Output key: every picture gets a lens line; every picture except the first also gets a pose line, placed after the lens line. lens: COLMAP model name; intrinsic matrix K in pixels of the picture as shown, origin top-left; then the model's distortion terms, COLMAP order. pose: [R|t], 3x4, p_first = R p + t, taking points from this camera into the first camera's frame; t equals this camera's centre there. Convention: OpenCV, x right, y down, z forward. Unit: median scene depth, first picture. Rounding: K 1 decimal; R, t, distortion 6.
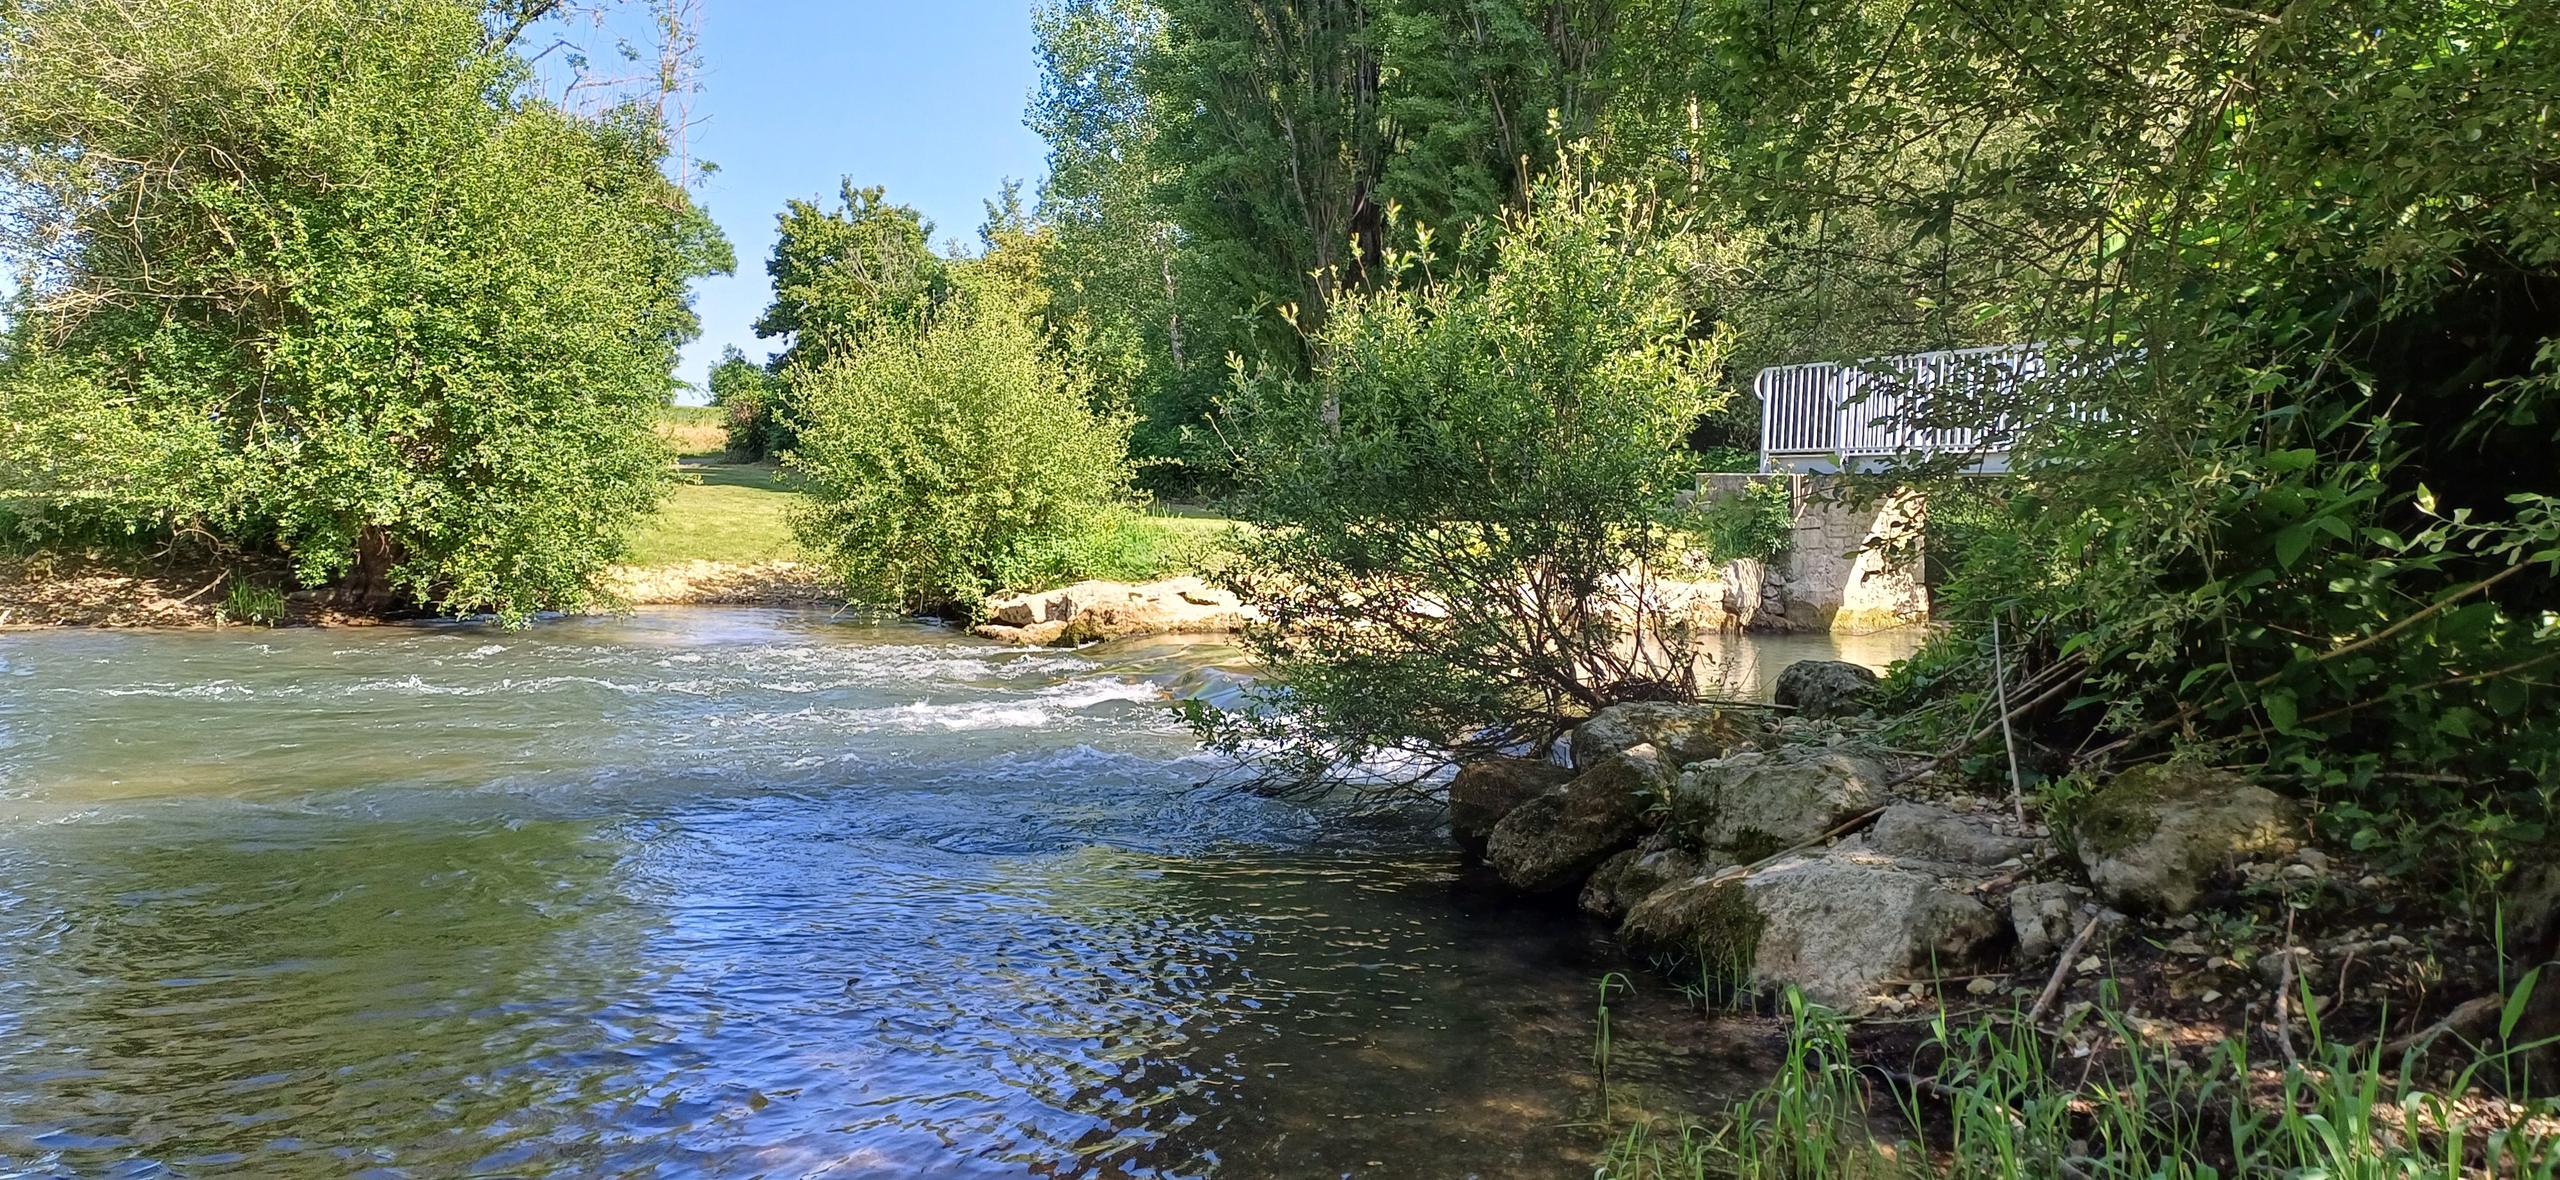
lens RADIAL K [[1839.9, 0, 1280.3], [0, 1839.9, 584.3], [0, 0, 1]] dist [0.040404, -0.056502]
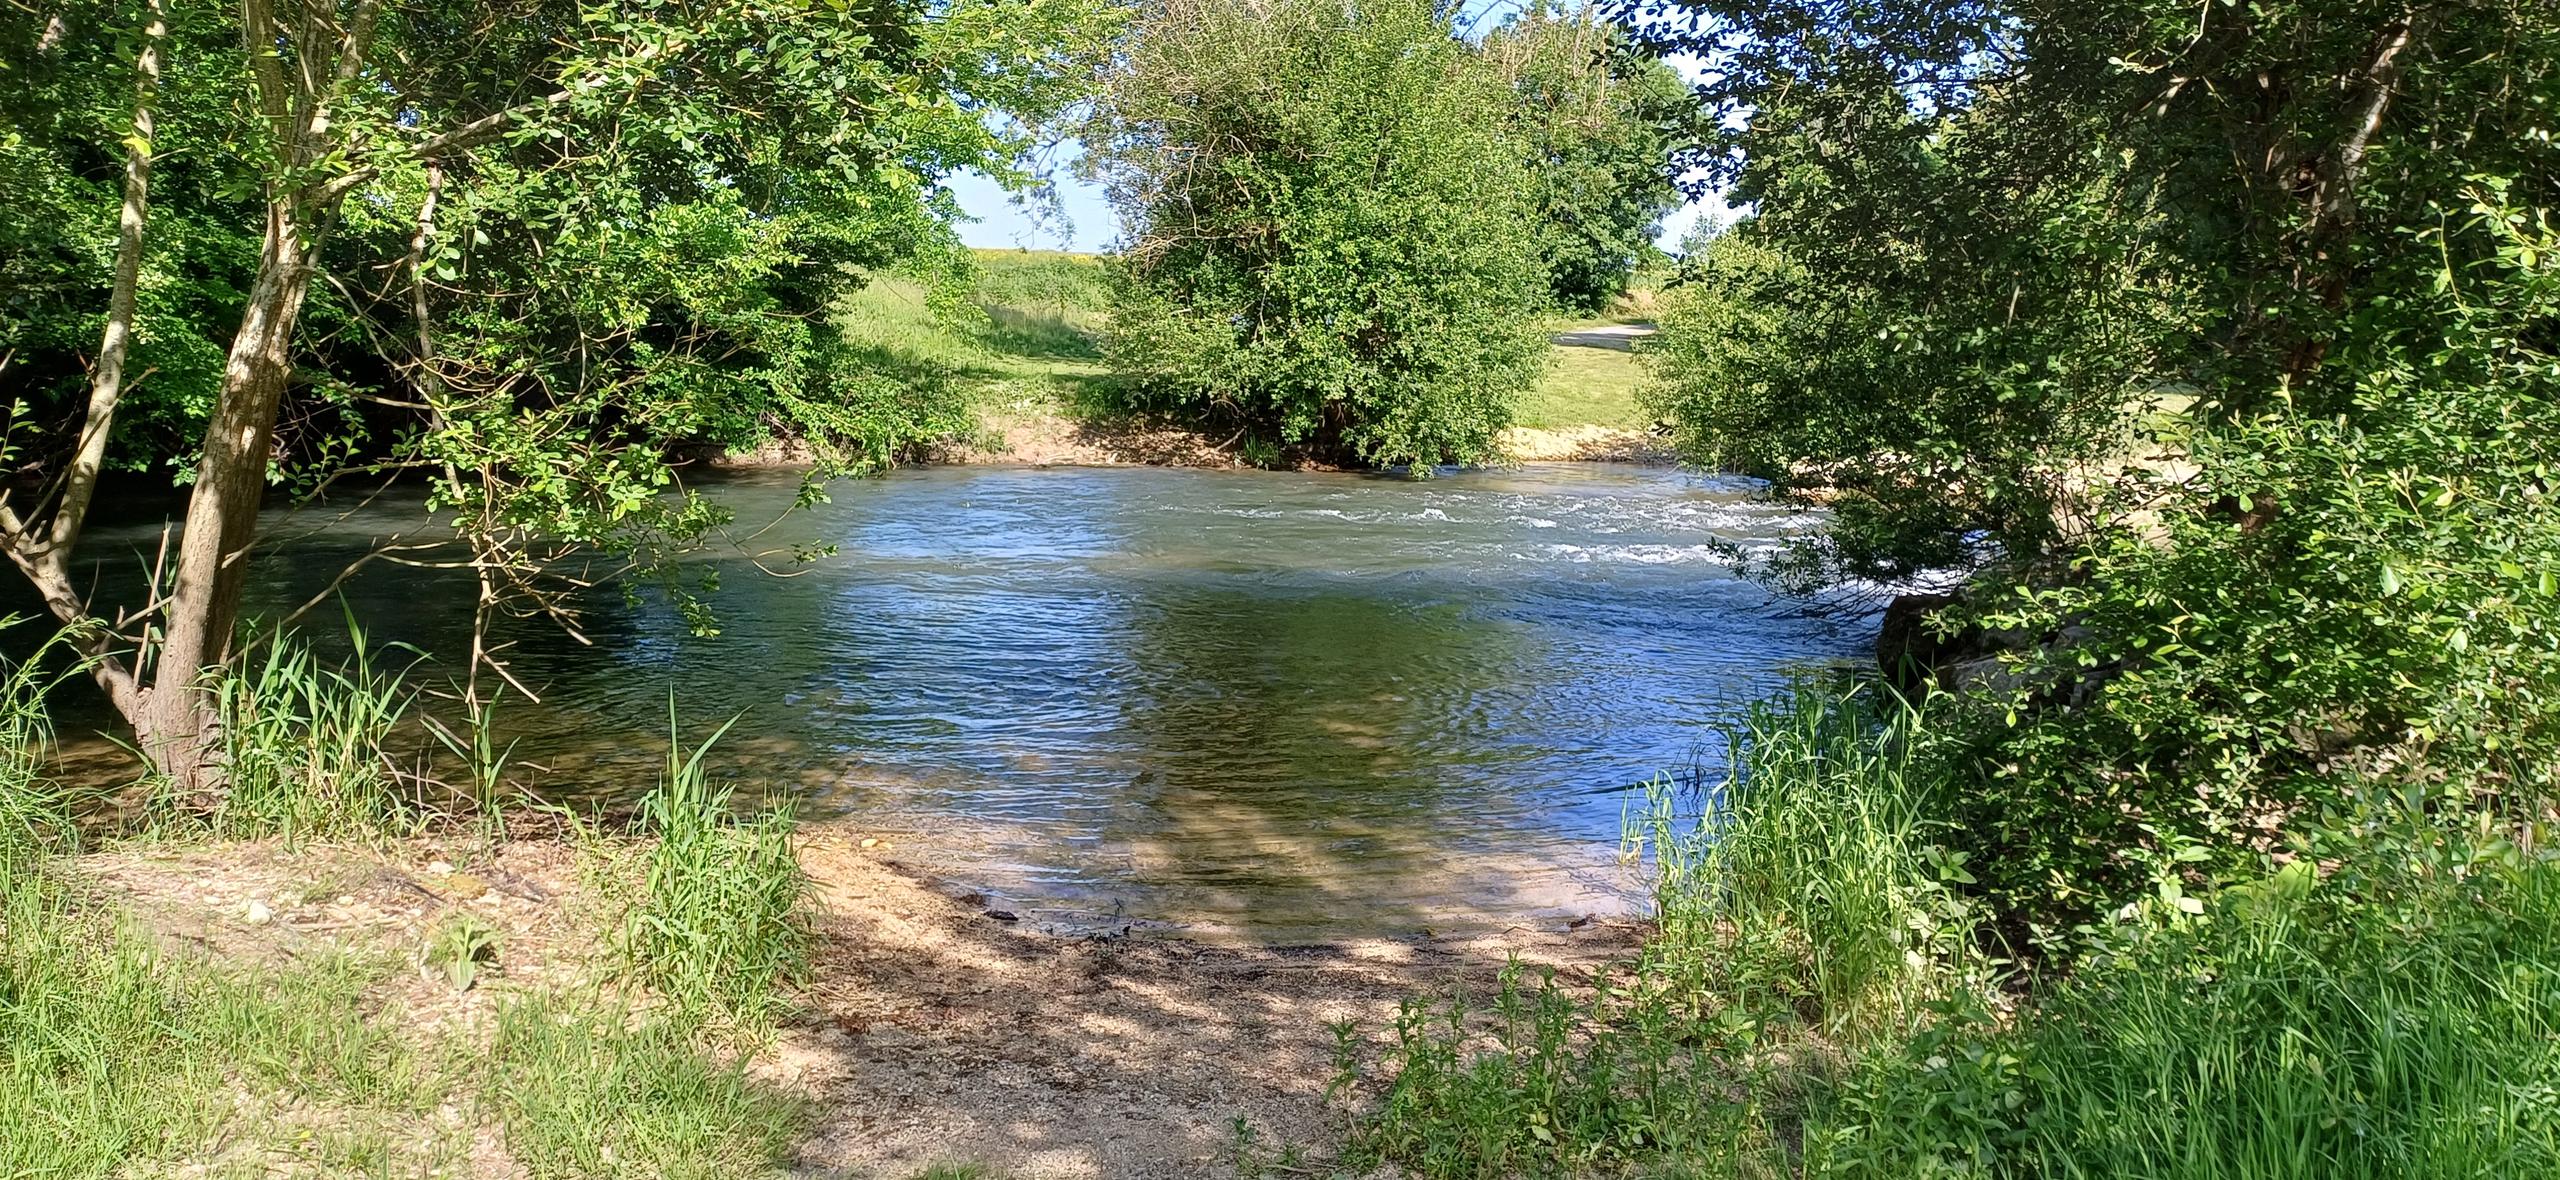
lens RADIAL K [[1839.9, 0, 1280.3], [0, 1839.9, 584.3], [0, 0, 1]] dist [0.040404, -0.056502]
pose [[0.859151, 0.062986, -0.507832, 0.190722], [-0.023042, 0.996151, 0.084570, -0.009311], [0.511204, -0.060957, 0.857295, -0.216217]]
